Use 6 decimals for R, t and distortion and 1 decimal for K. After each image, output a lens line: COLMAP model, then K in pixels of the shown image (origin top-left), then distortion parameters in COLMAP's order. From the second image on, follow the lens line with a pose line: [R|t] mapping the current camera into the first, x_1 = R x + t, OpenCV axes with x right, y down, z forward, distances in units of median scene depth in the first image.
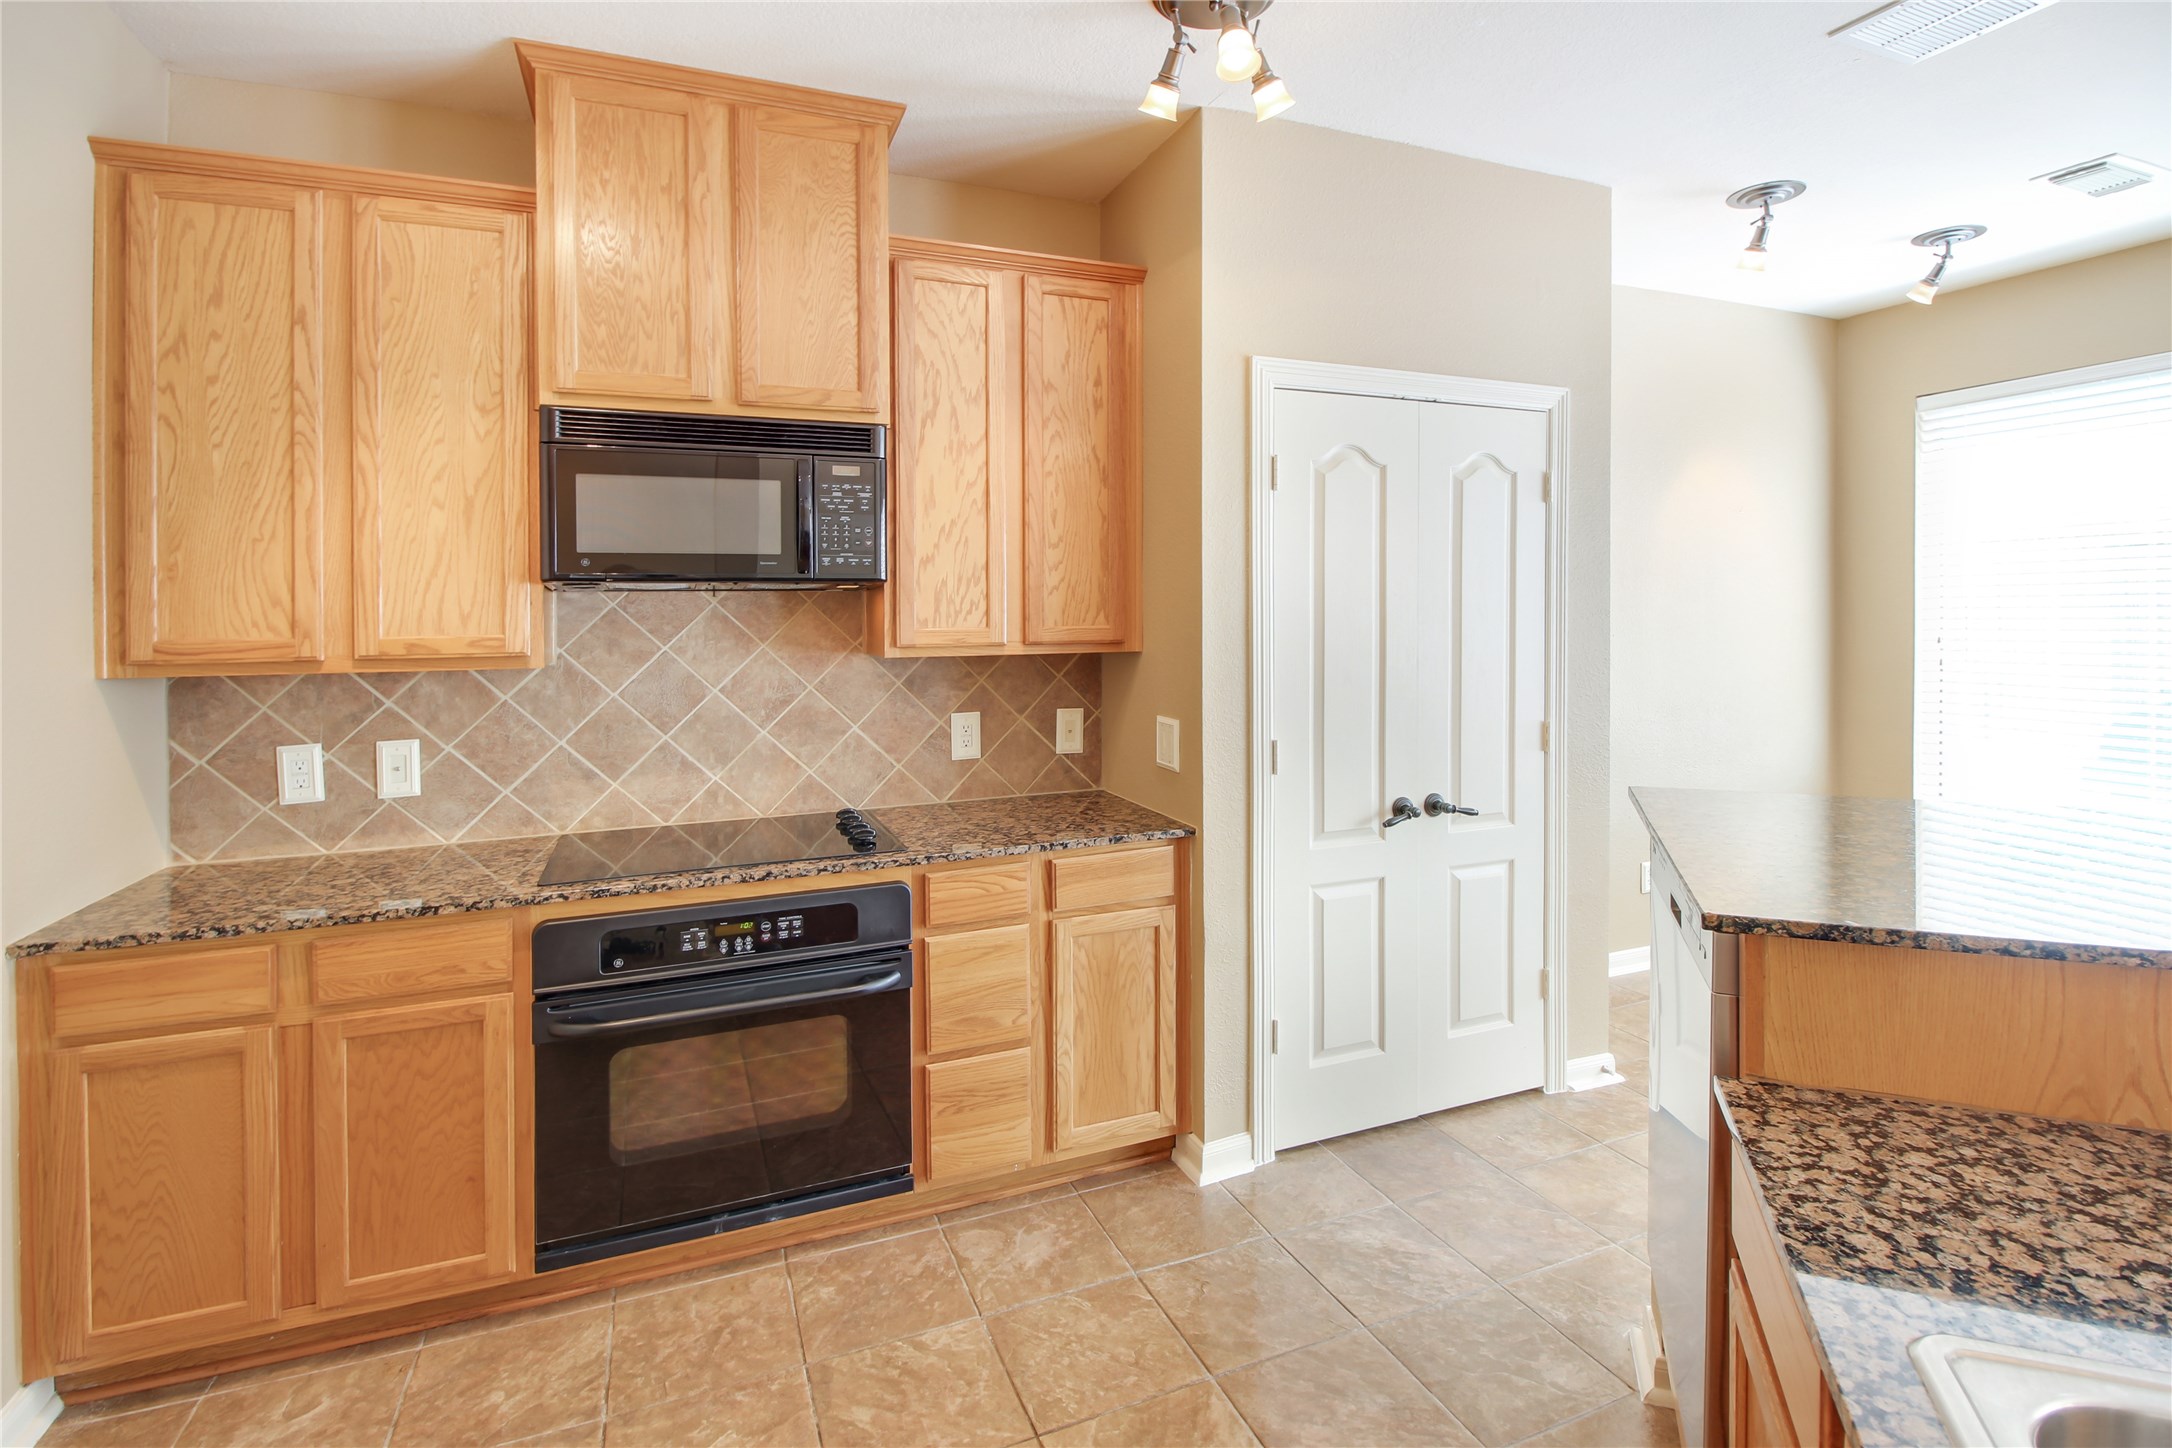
lens RADIAL K [[1061.8, 0, 1019.8], [0, 1061.8, 618.2], [0, 0, 1]] dist [0.002884, -0.010803]
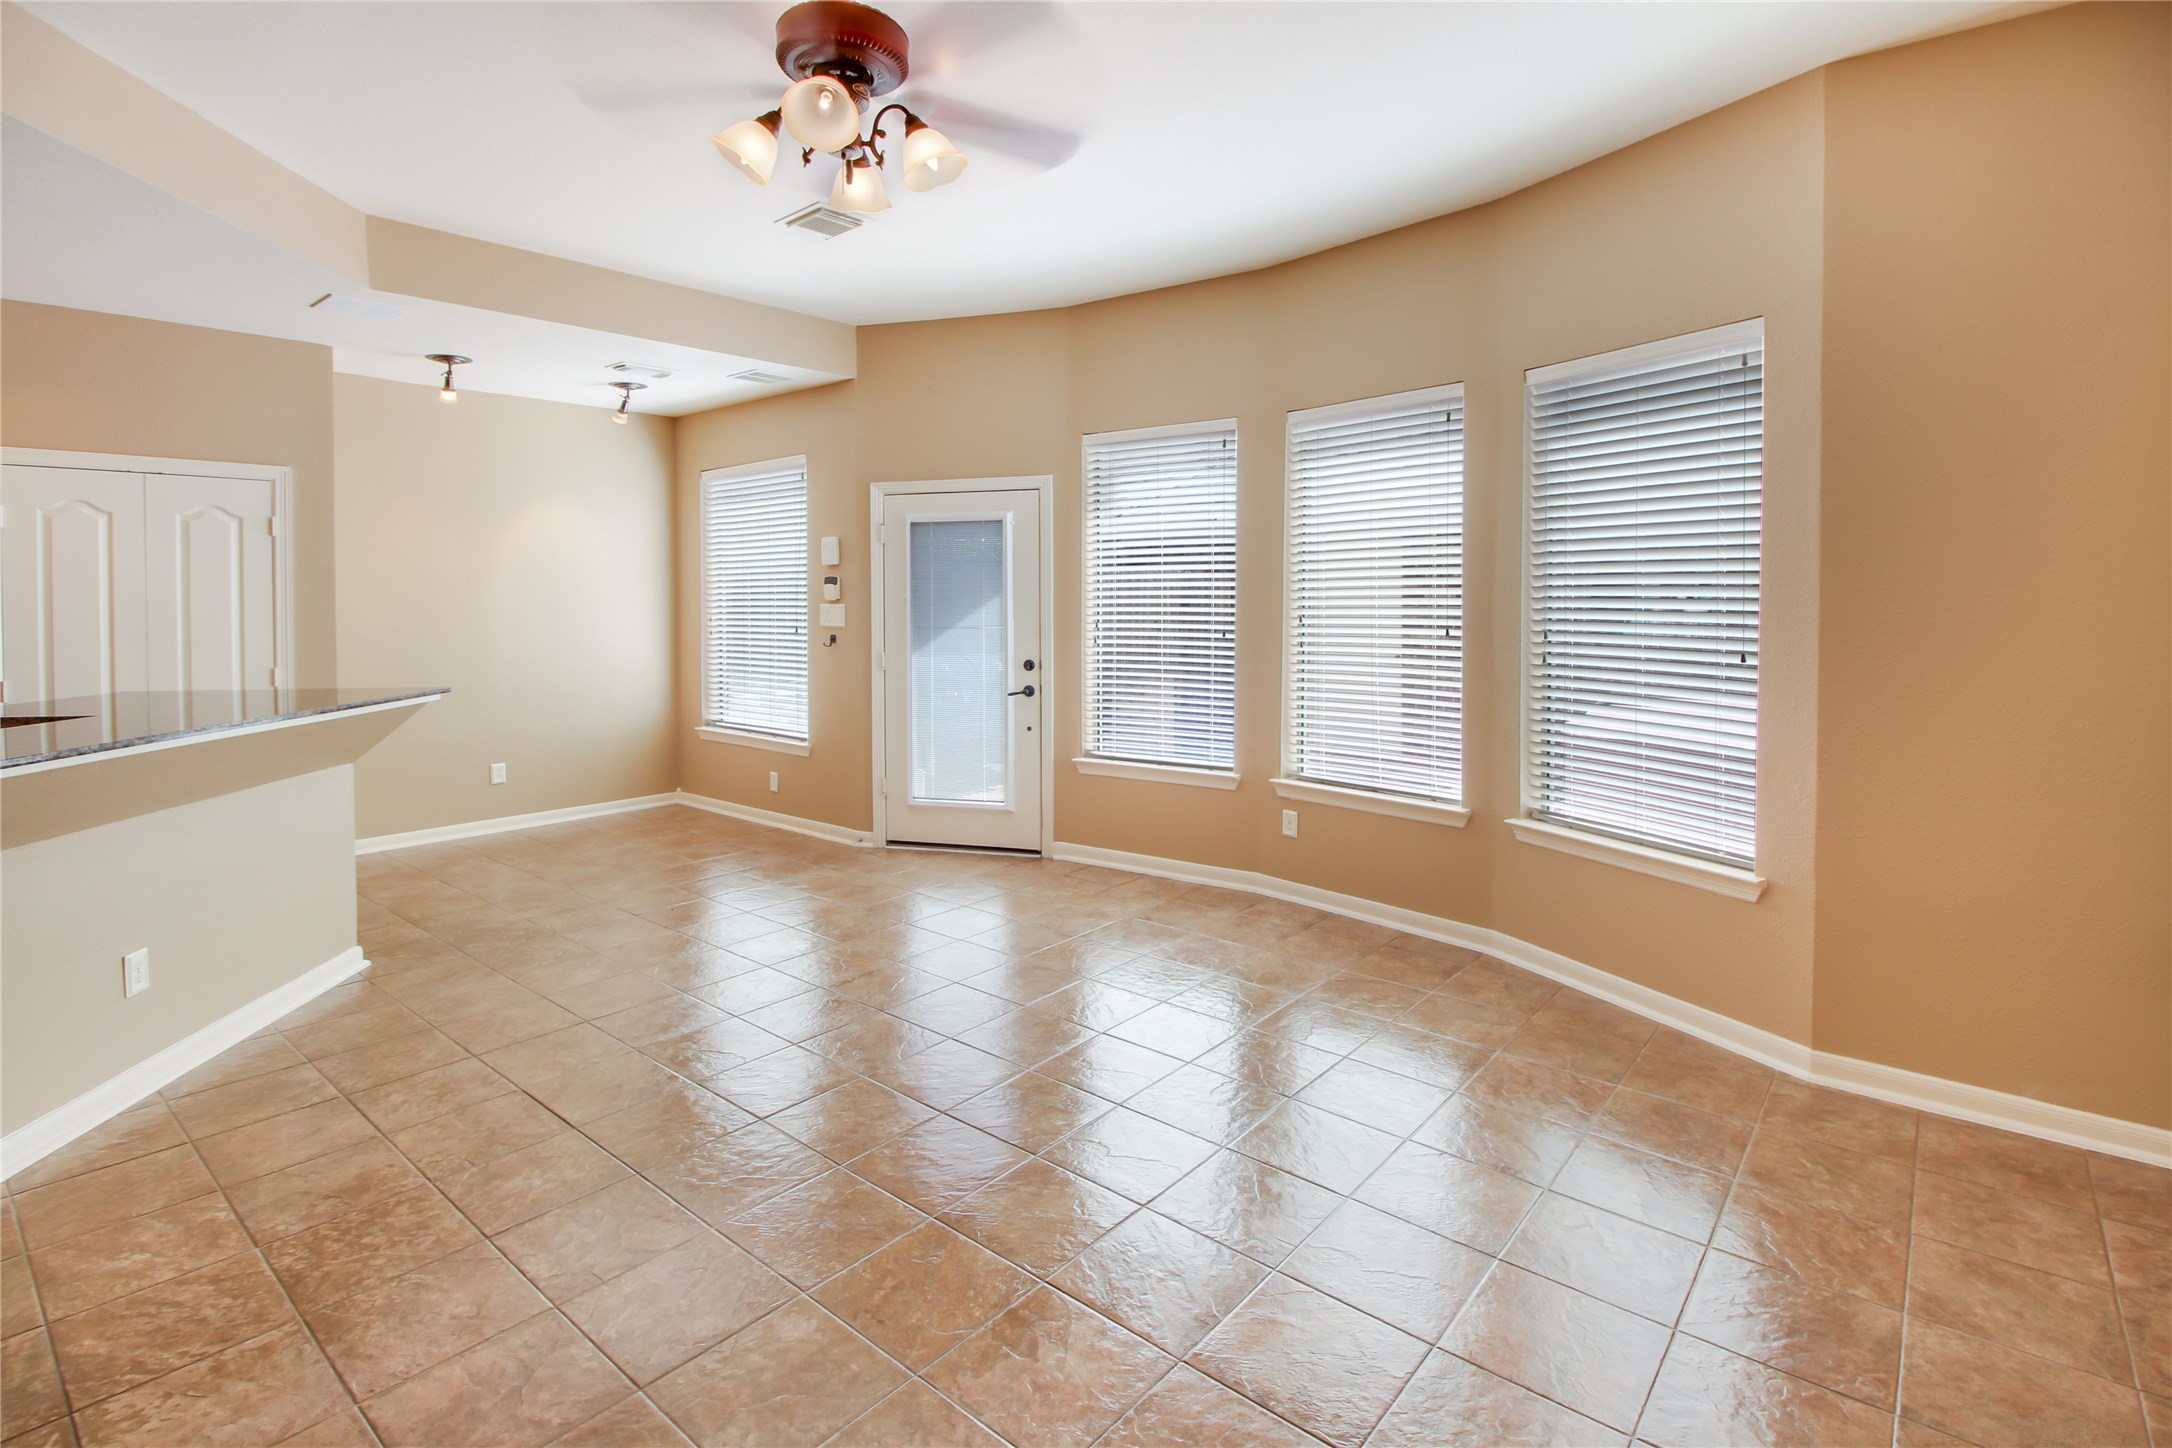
lens RADIAL K [[1061.8, 0, 1094.0], [0, 1061.8, 609.4], [0, 0, 1]] dist [0.002884, -0.010803]
pose [[0.888969, 0.001400, 0.457964, 1.044034], [-0.000794, 0.999999, -0.001516, 0.008089], [-0.457966, 0.000984, 0.888969, -1.247316]]
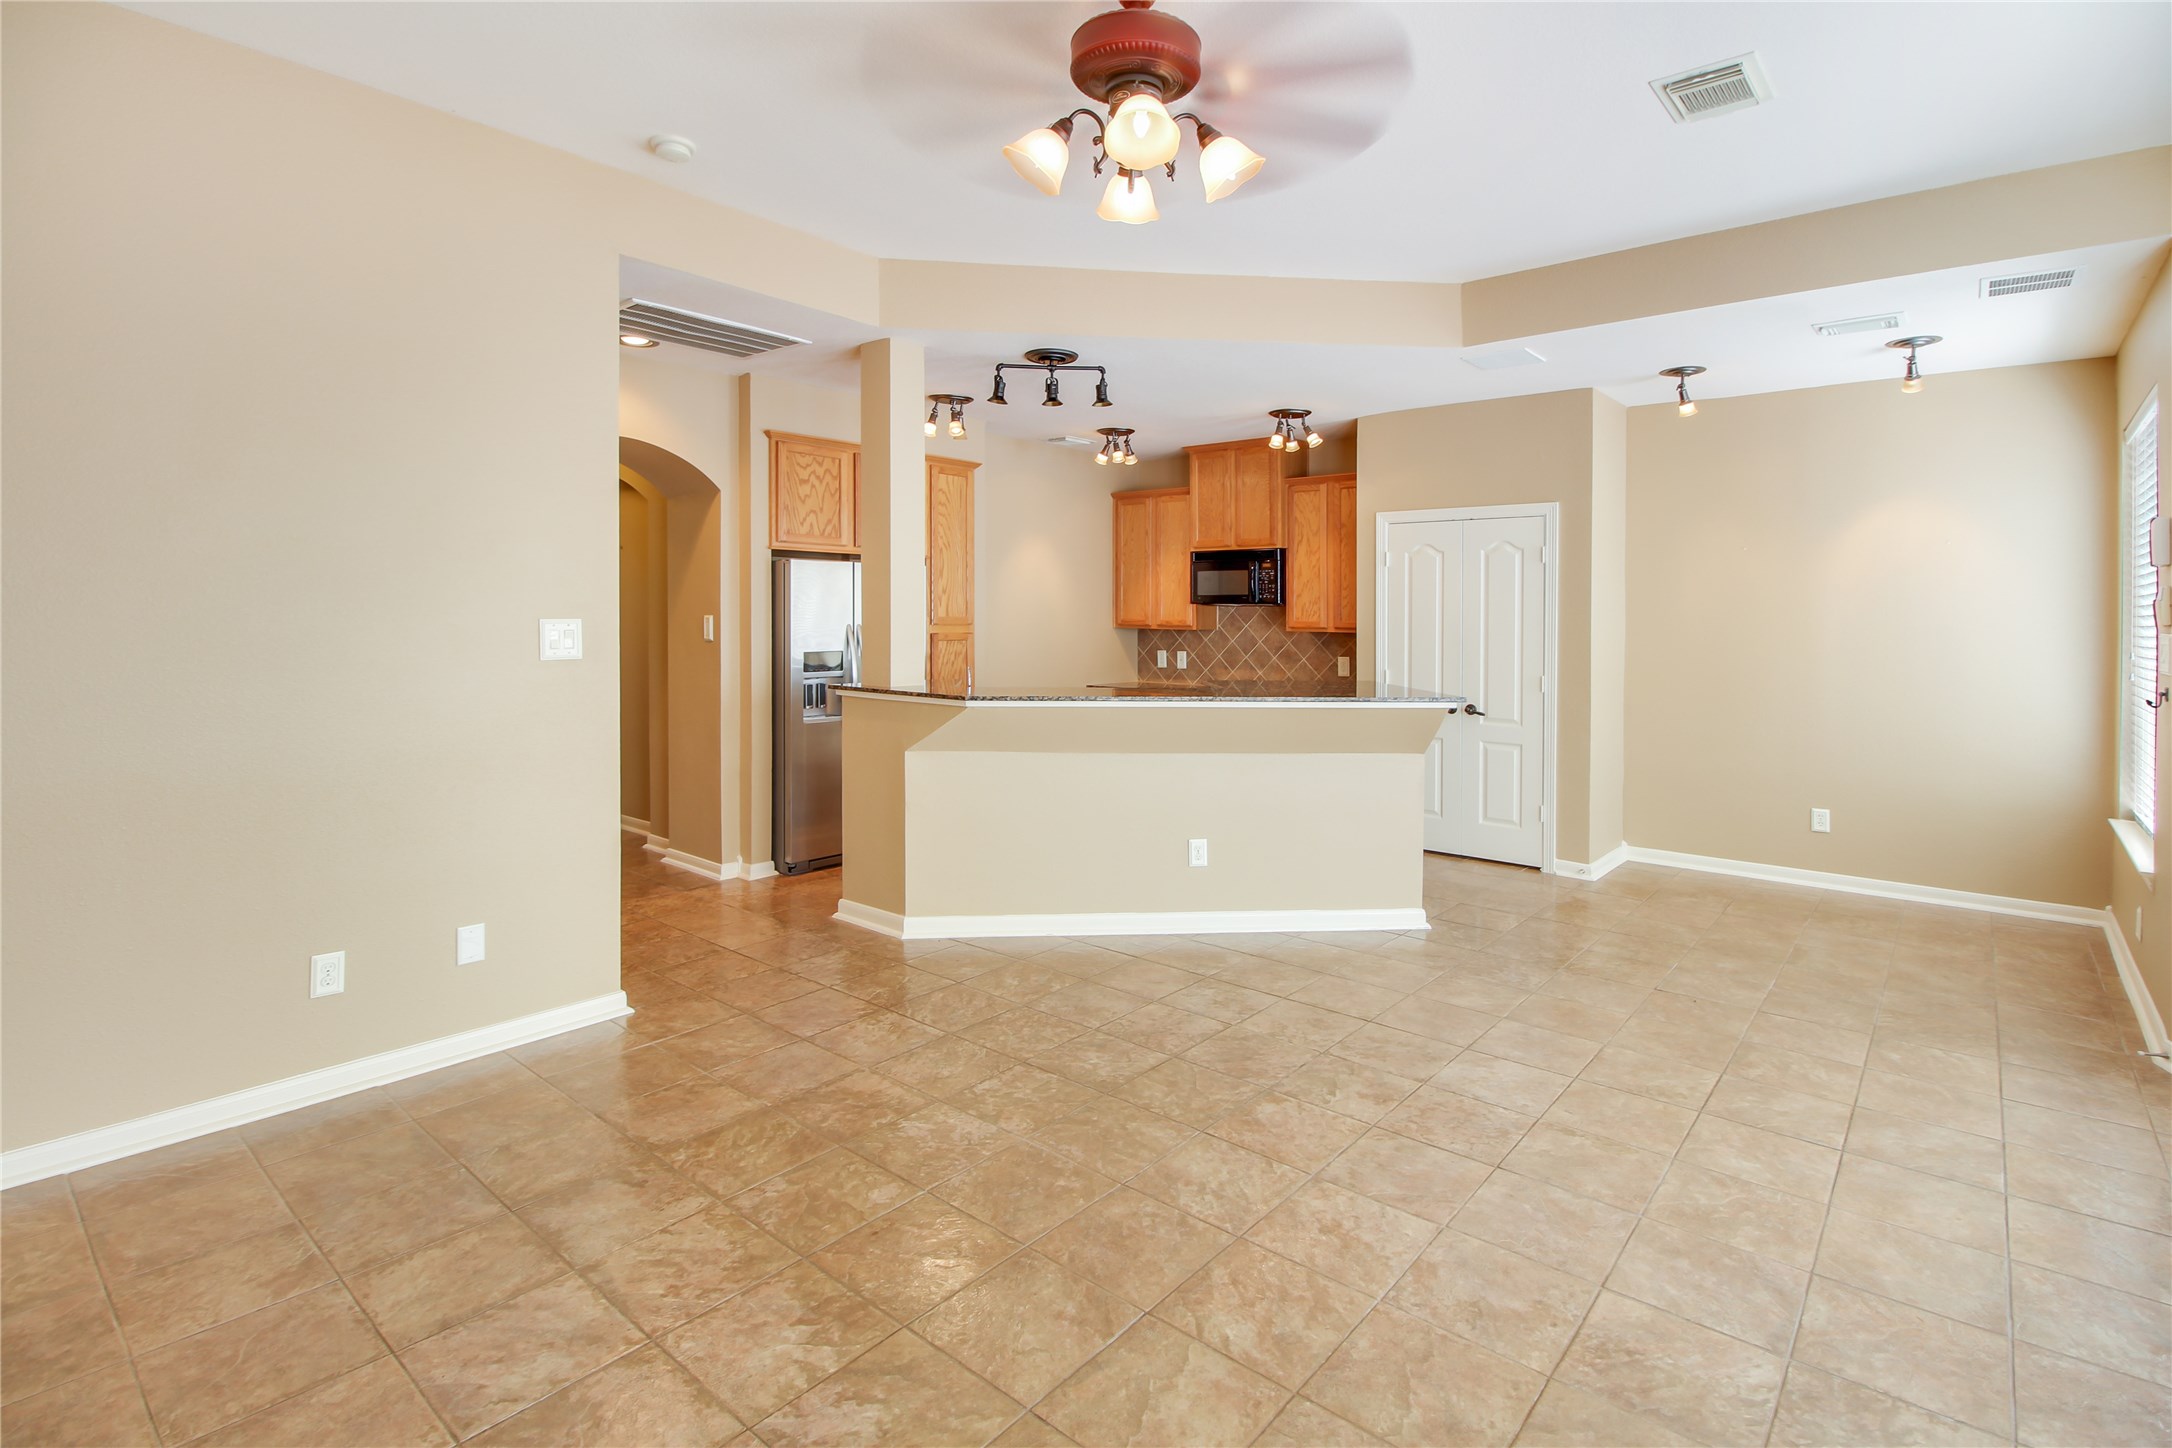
lens RADIAL K [[1061.8, 0, 1105.1], [0, 1061.8, 639.9], [0, 0, 1]] dist [0.002884, -0.010803]
pose [[0.448513, 0.036735, -0.893021, 2.222543], [-0.020766, 0.999314, 0.030678, -0.015895], [0.893535, 0.004784, 0.448968, -0.686294]]
